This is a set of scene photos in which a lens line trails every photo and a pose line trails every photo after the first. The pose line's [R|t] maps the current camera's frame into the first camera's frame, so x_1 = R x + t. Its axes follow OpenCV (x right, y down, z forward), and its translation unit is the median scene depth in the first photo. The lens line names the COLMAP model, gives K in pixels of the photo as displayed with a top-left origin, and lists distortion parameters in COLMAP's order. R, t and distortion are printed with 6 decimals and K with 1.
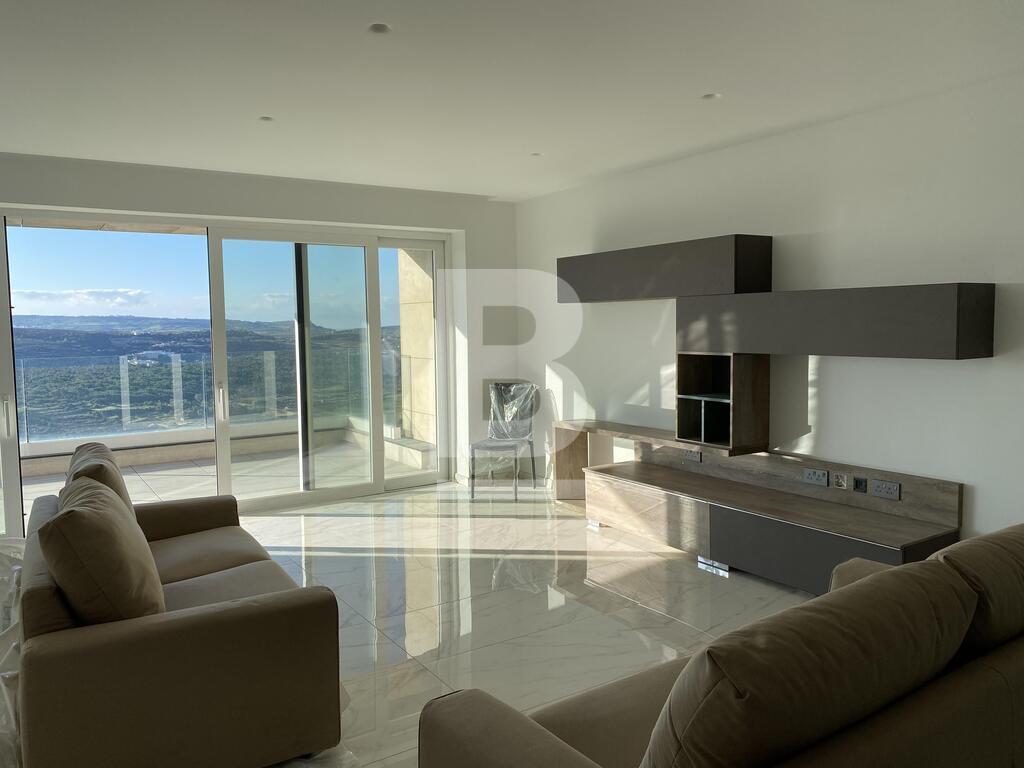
lens RADIAL K [[767.0, 0, 529.9], [0, 767.0, 375.4], [0, 0, 1]] dist [0.044150, -0.101091]
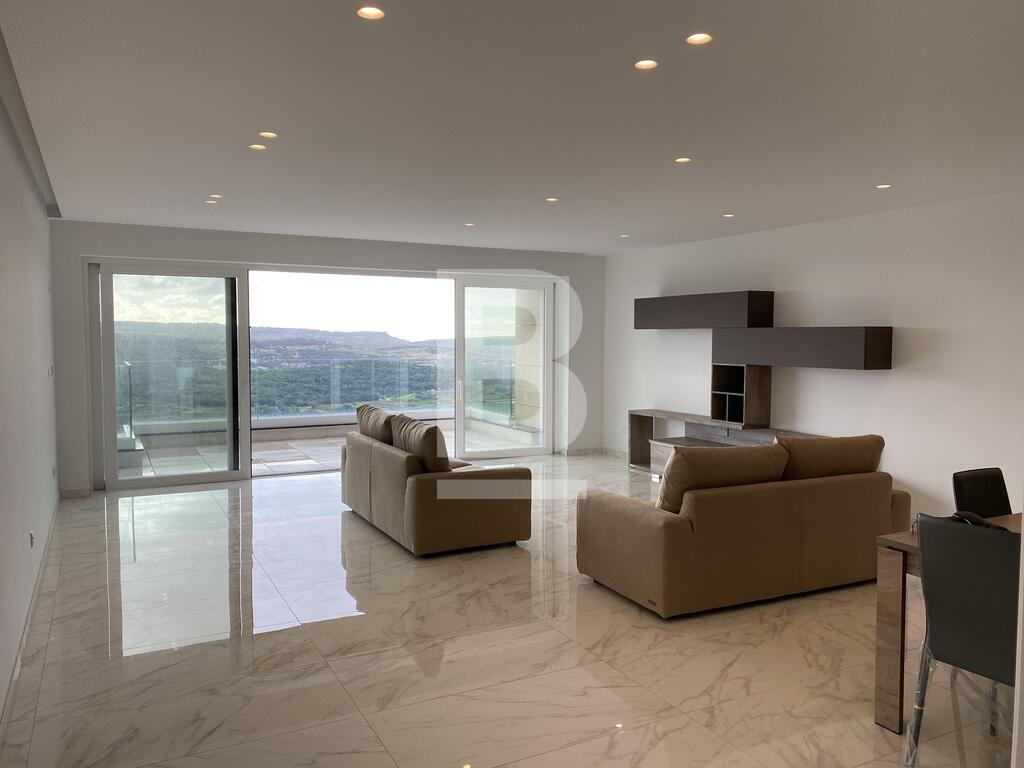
lens RADIAL K [[771.6, 0, 512.0], [0, 771.6, 384.0], [0, 0, 1]] dist [0.078346, -0.112888]
pose [[0.993197, 0.023379, -0.114073, -0.034711], [-0.024050, 0.999701, -0.004505, 0.030273], [0.113933, 0.007218, 0.993462, -0.667853]]
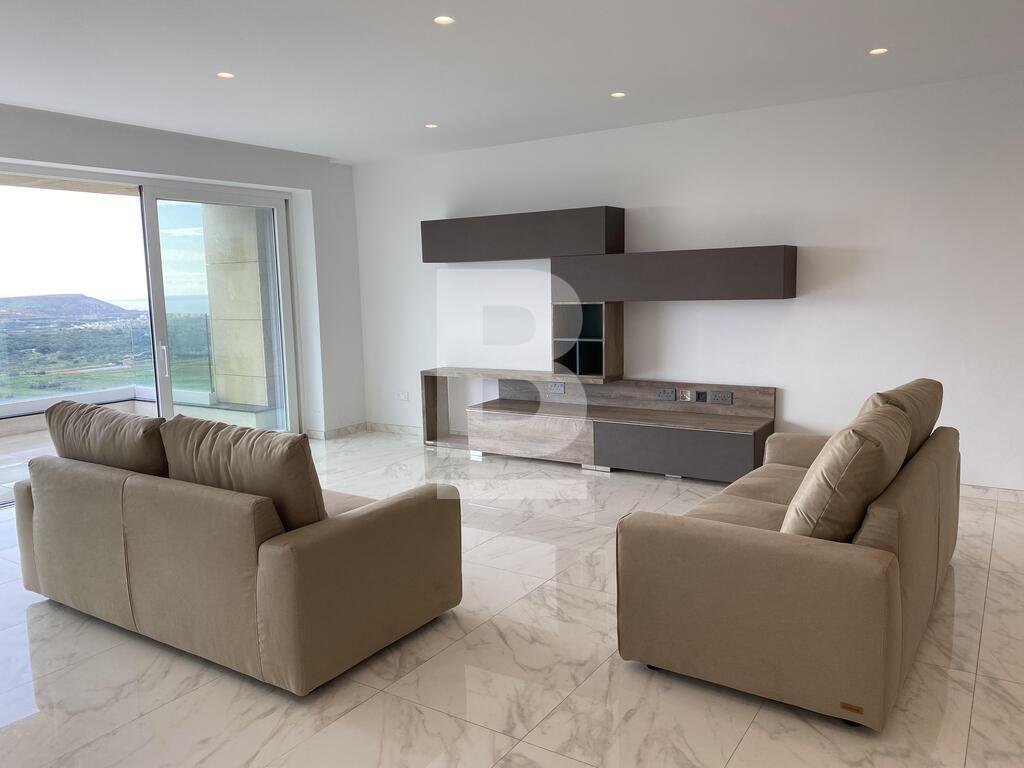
lens RADIAL K [[773.5, 0, 512.0], [0, 773.5, 384.0], [0, 0, 1]] dist [0.078259, -0.113225]
pose [[0.924620, -0.062143, 0.375787, -0.363946], [0.041794, 0.997196, 0.062069, 0.020499], [-0.378590, -0.041685, 0.924625, -0.124408]]
